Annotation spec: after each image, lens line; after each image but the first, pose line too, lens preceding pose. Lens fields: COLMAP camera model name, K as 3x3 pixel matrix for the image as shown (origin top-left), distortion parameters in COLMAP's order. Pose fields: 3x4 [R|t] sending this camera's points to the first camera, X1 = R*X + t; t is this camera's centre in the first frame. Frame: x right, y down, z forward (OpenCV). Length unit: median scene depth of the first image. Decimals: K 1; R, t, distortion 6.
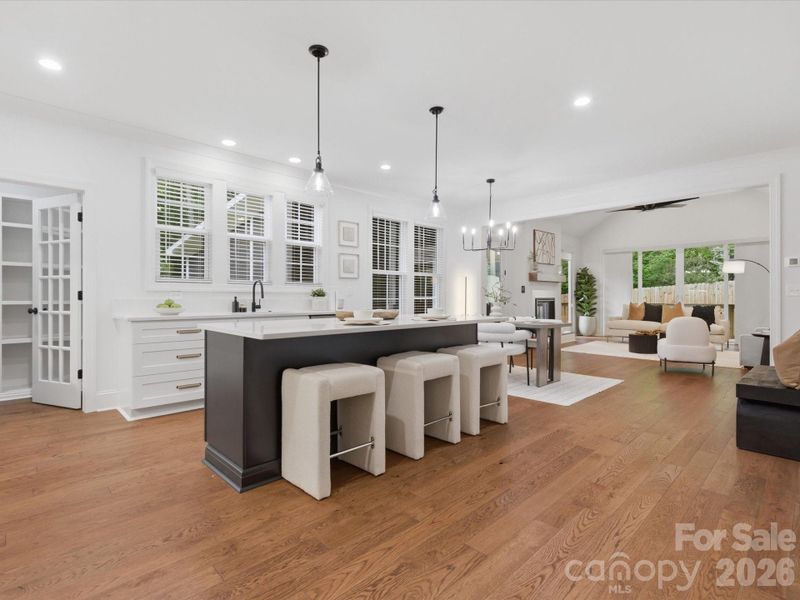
lens RADIAL K [[406.5, 0, 395.3], [0, 406.5, 297.0], [0, 0, 1]] dist [0.010329, -0.006095]
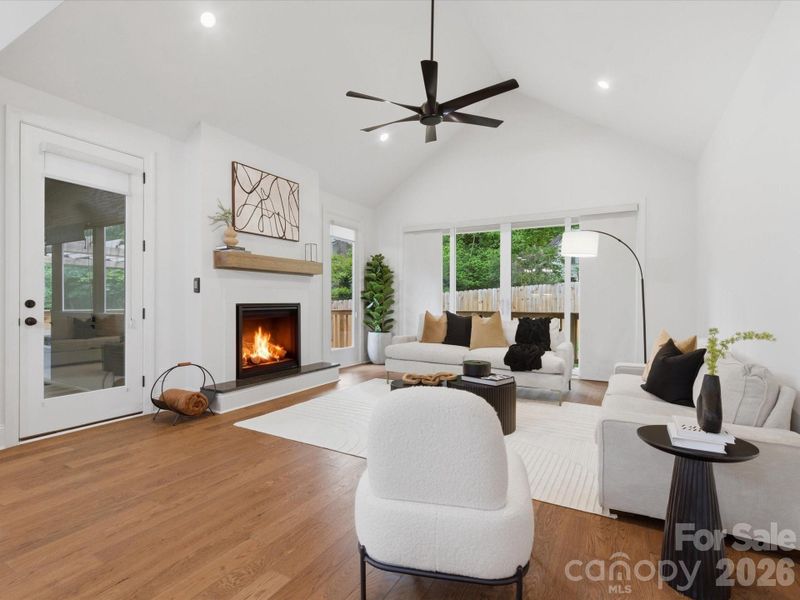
lens RADIAL K [[406.5, 0, 393.9], [0, 406.5, 303.2], [0, 0, 1]] dist [0.010329, -0.006095]
pose [[0.962123, 0.001281, 0.272613, 0.641227], [-0.003249, 0.999972, 0.006769, -0.003038], [-0.272597, -0.007398, 0.962100, 0.787489]]
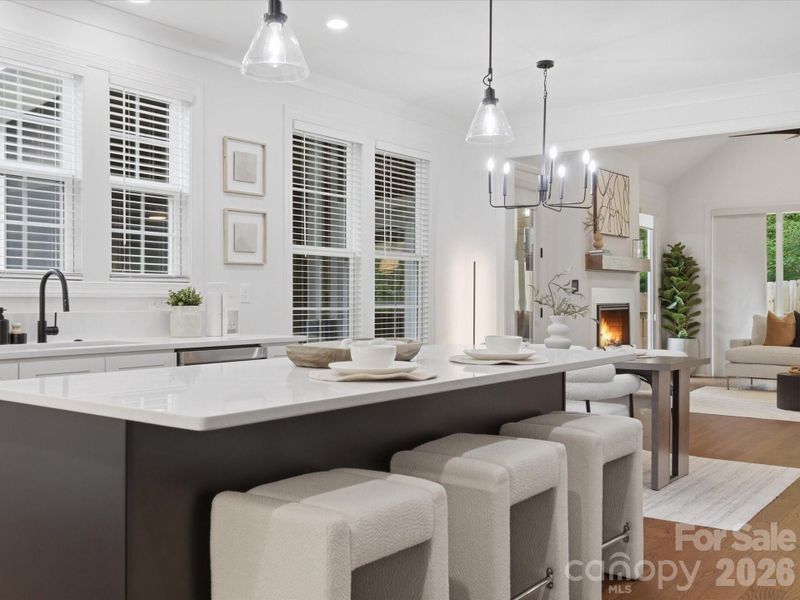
lens RADIAL K [[822.8, 0, 396.0], [0, 822.8, 301.4], [0, 0, 1]] dist [0.004618, 0.000000]
pose [[0.987841, -0.002087, 0.155455, -0.093999], [0.001370, 0.999988, 0.004719, -0.008938], [-0.155463, -0.004449, 0.987832, 0.062107]]
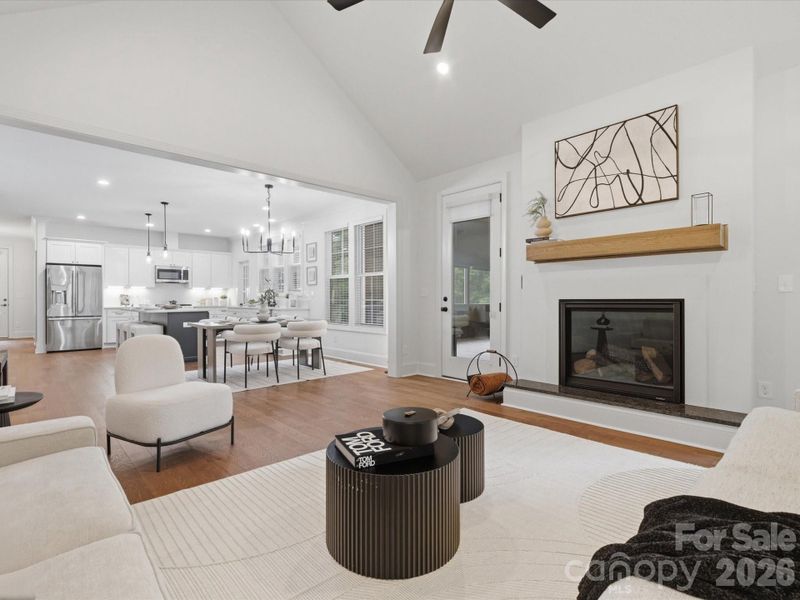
lens RADIAL K [[406.5, 0, 397.5], [0, 406.5, 300.4], [0, 0, 1]] dist [0.010329, -0.006095]
pose [[-0.031075, -0.000393, -0.999517, 1.277055], [-0.000464, 1.000000, -0.000379, 0.006708], [0.999517, 0.000452, -0.031075, 1.375374]]
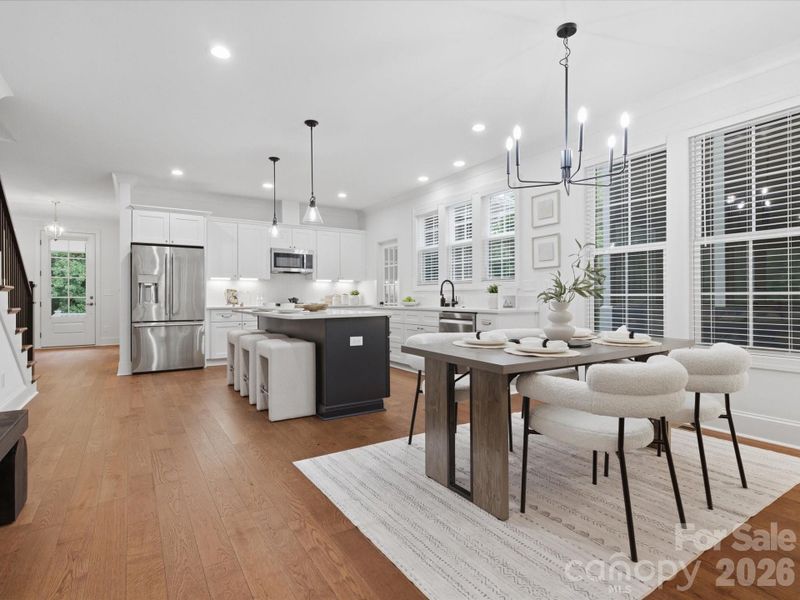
lens RADIAL K [[423.2, 0, 398.9], [0, 423.2, 296.7], [0, 0, 1]] dist [0.008195, -0.000963]
pose [[-0.204355, -0.005586, -0.978881, 0.738572], [0.001836, 0.999980, -0.006090, 0.011957], [0.978895, -0.003042, -0.204341, 0.925160]]
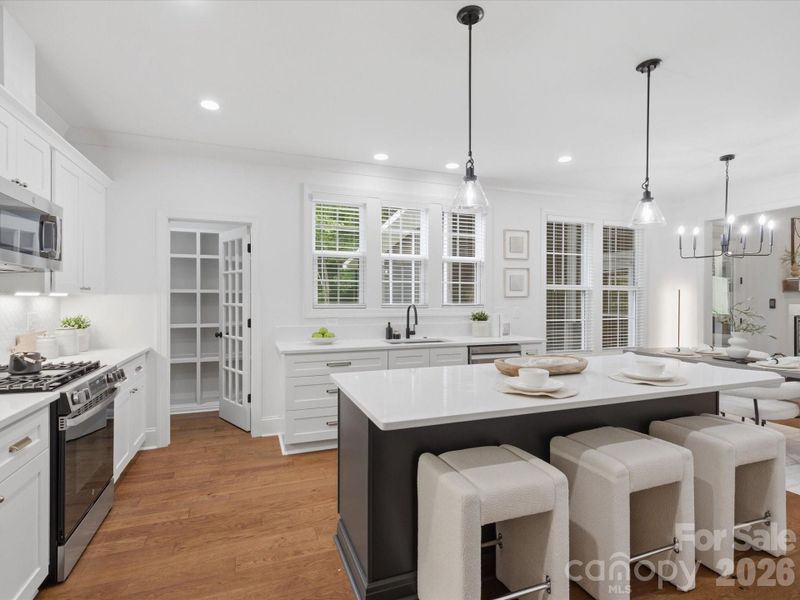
lens RADIAL K [[406.5, 0, 394.1], [0, 406.5, 300.4], [0, 0, 1]] dist [0.010329, -0.006095]
pose [[0.915871, 0.000692, -0.401472, -0.008504], [0.001040, 0.999991, 0.004097, -0.044249], [0.401472, -0.004170, 0.915862, 0.128640]]
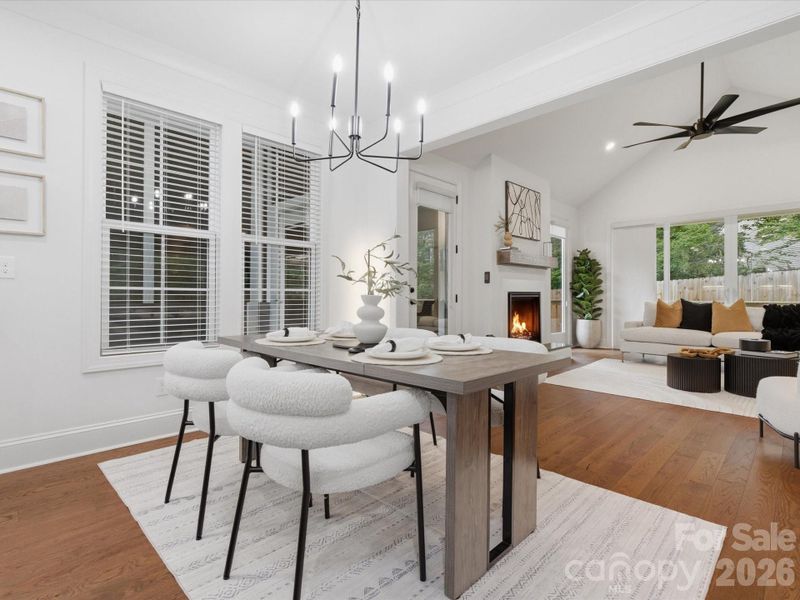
lens RADIAL K [[406.5, 0, 393.3], [0, 406.5, 296.1], [0, 0, 1]] dist [0.010329, -0.006095]
pose [[0.999956, 0.003282, 0.008754, 0.267593], [-0.003311, 0.999989, 0.003249, 0.012657], [-0.008743, -0.003278, 0.999956, 0.623052]]
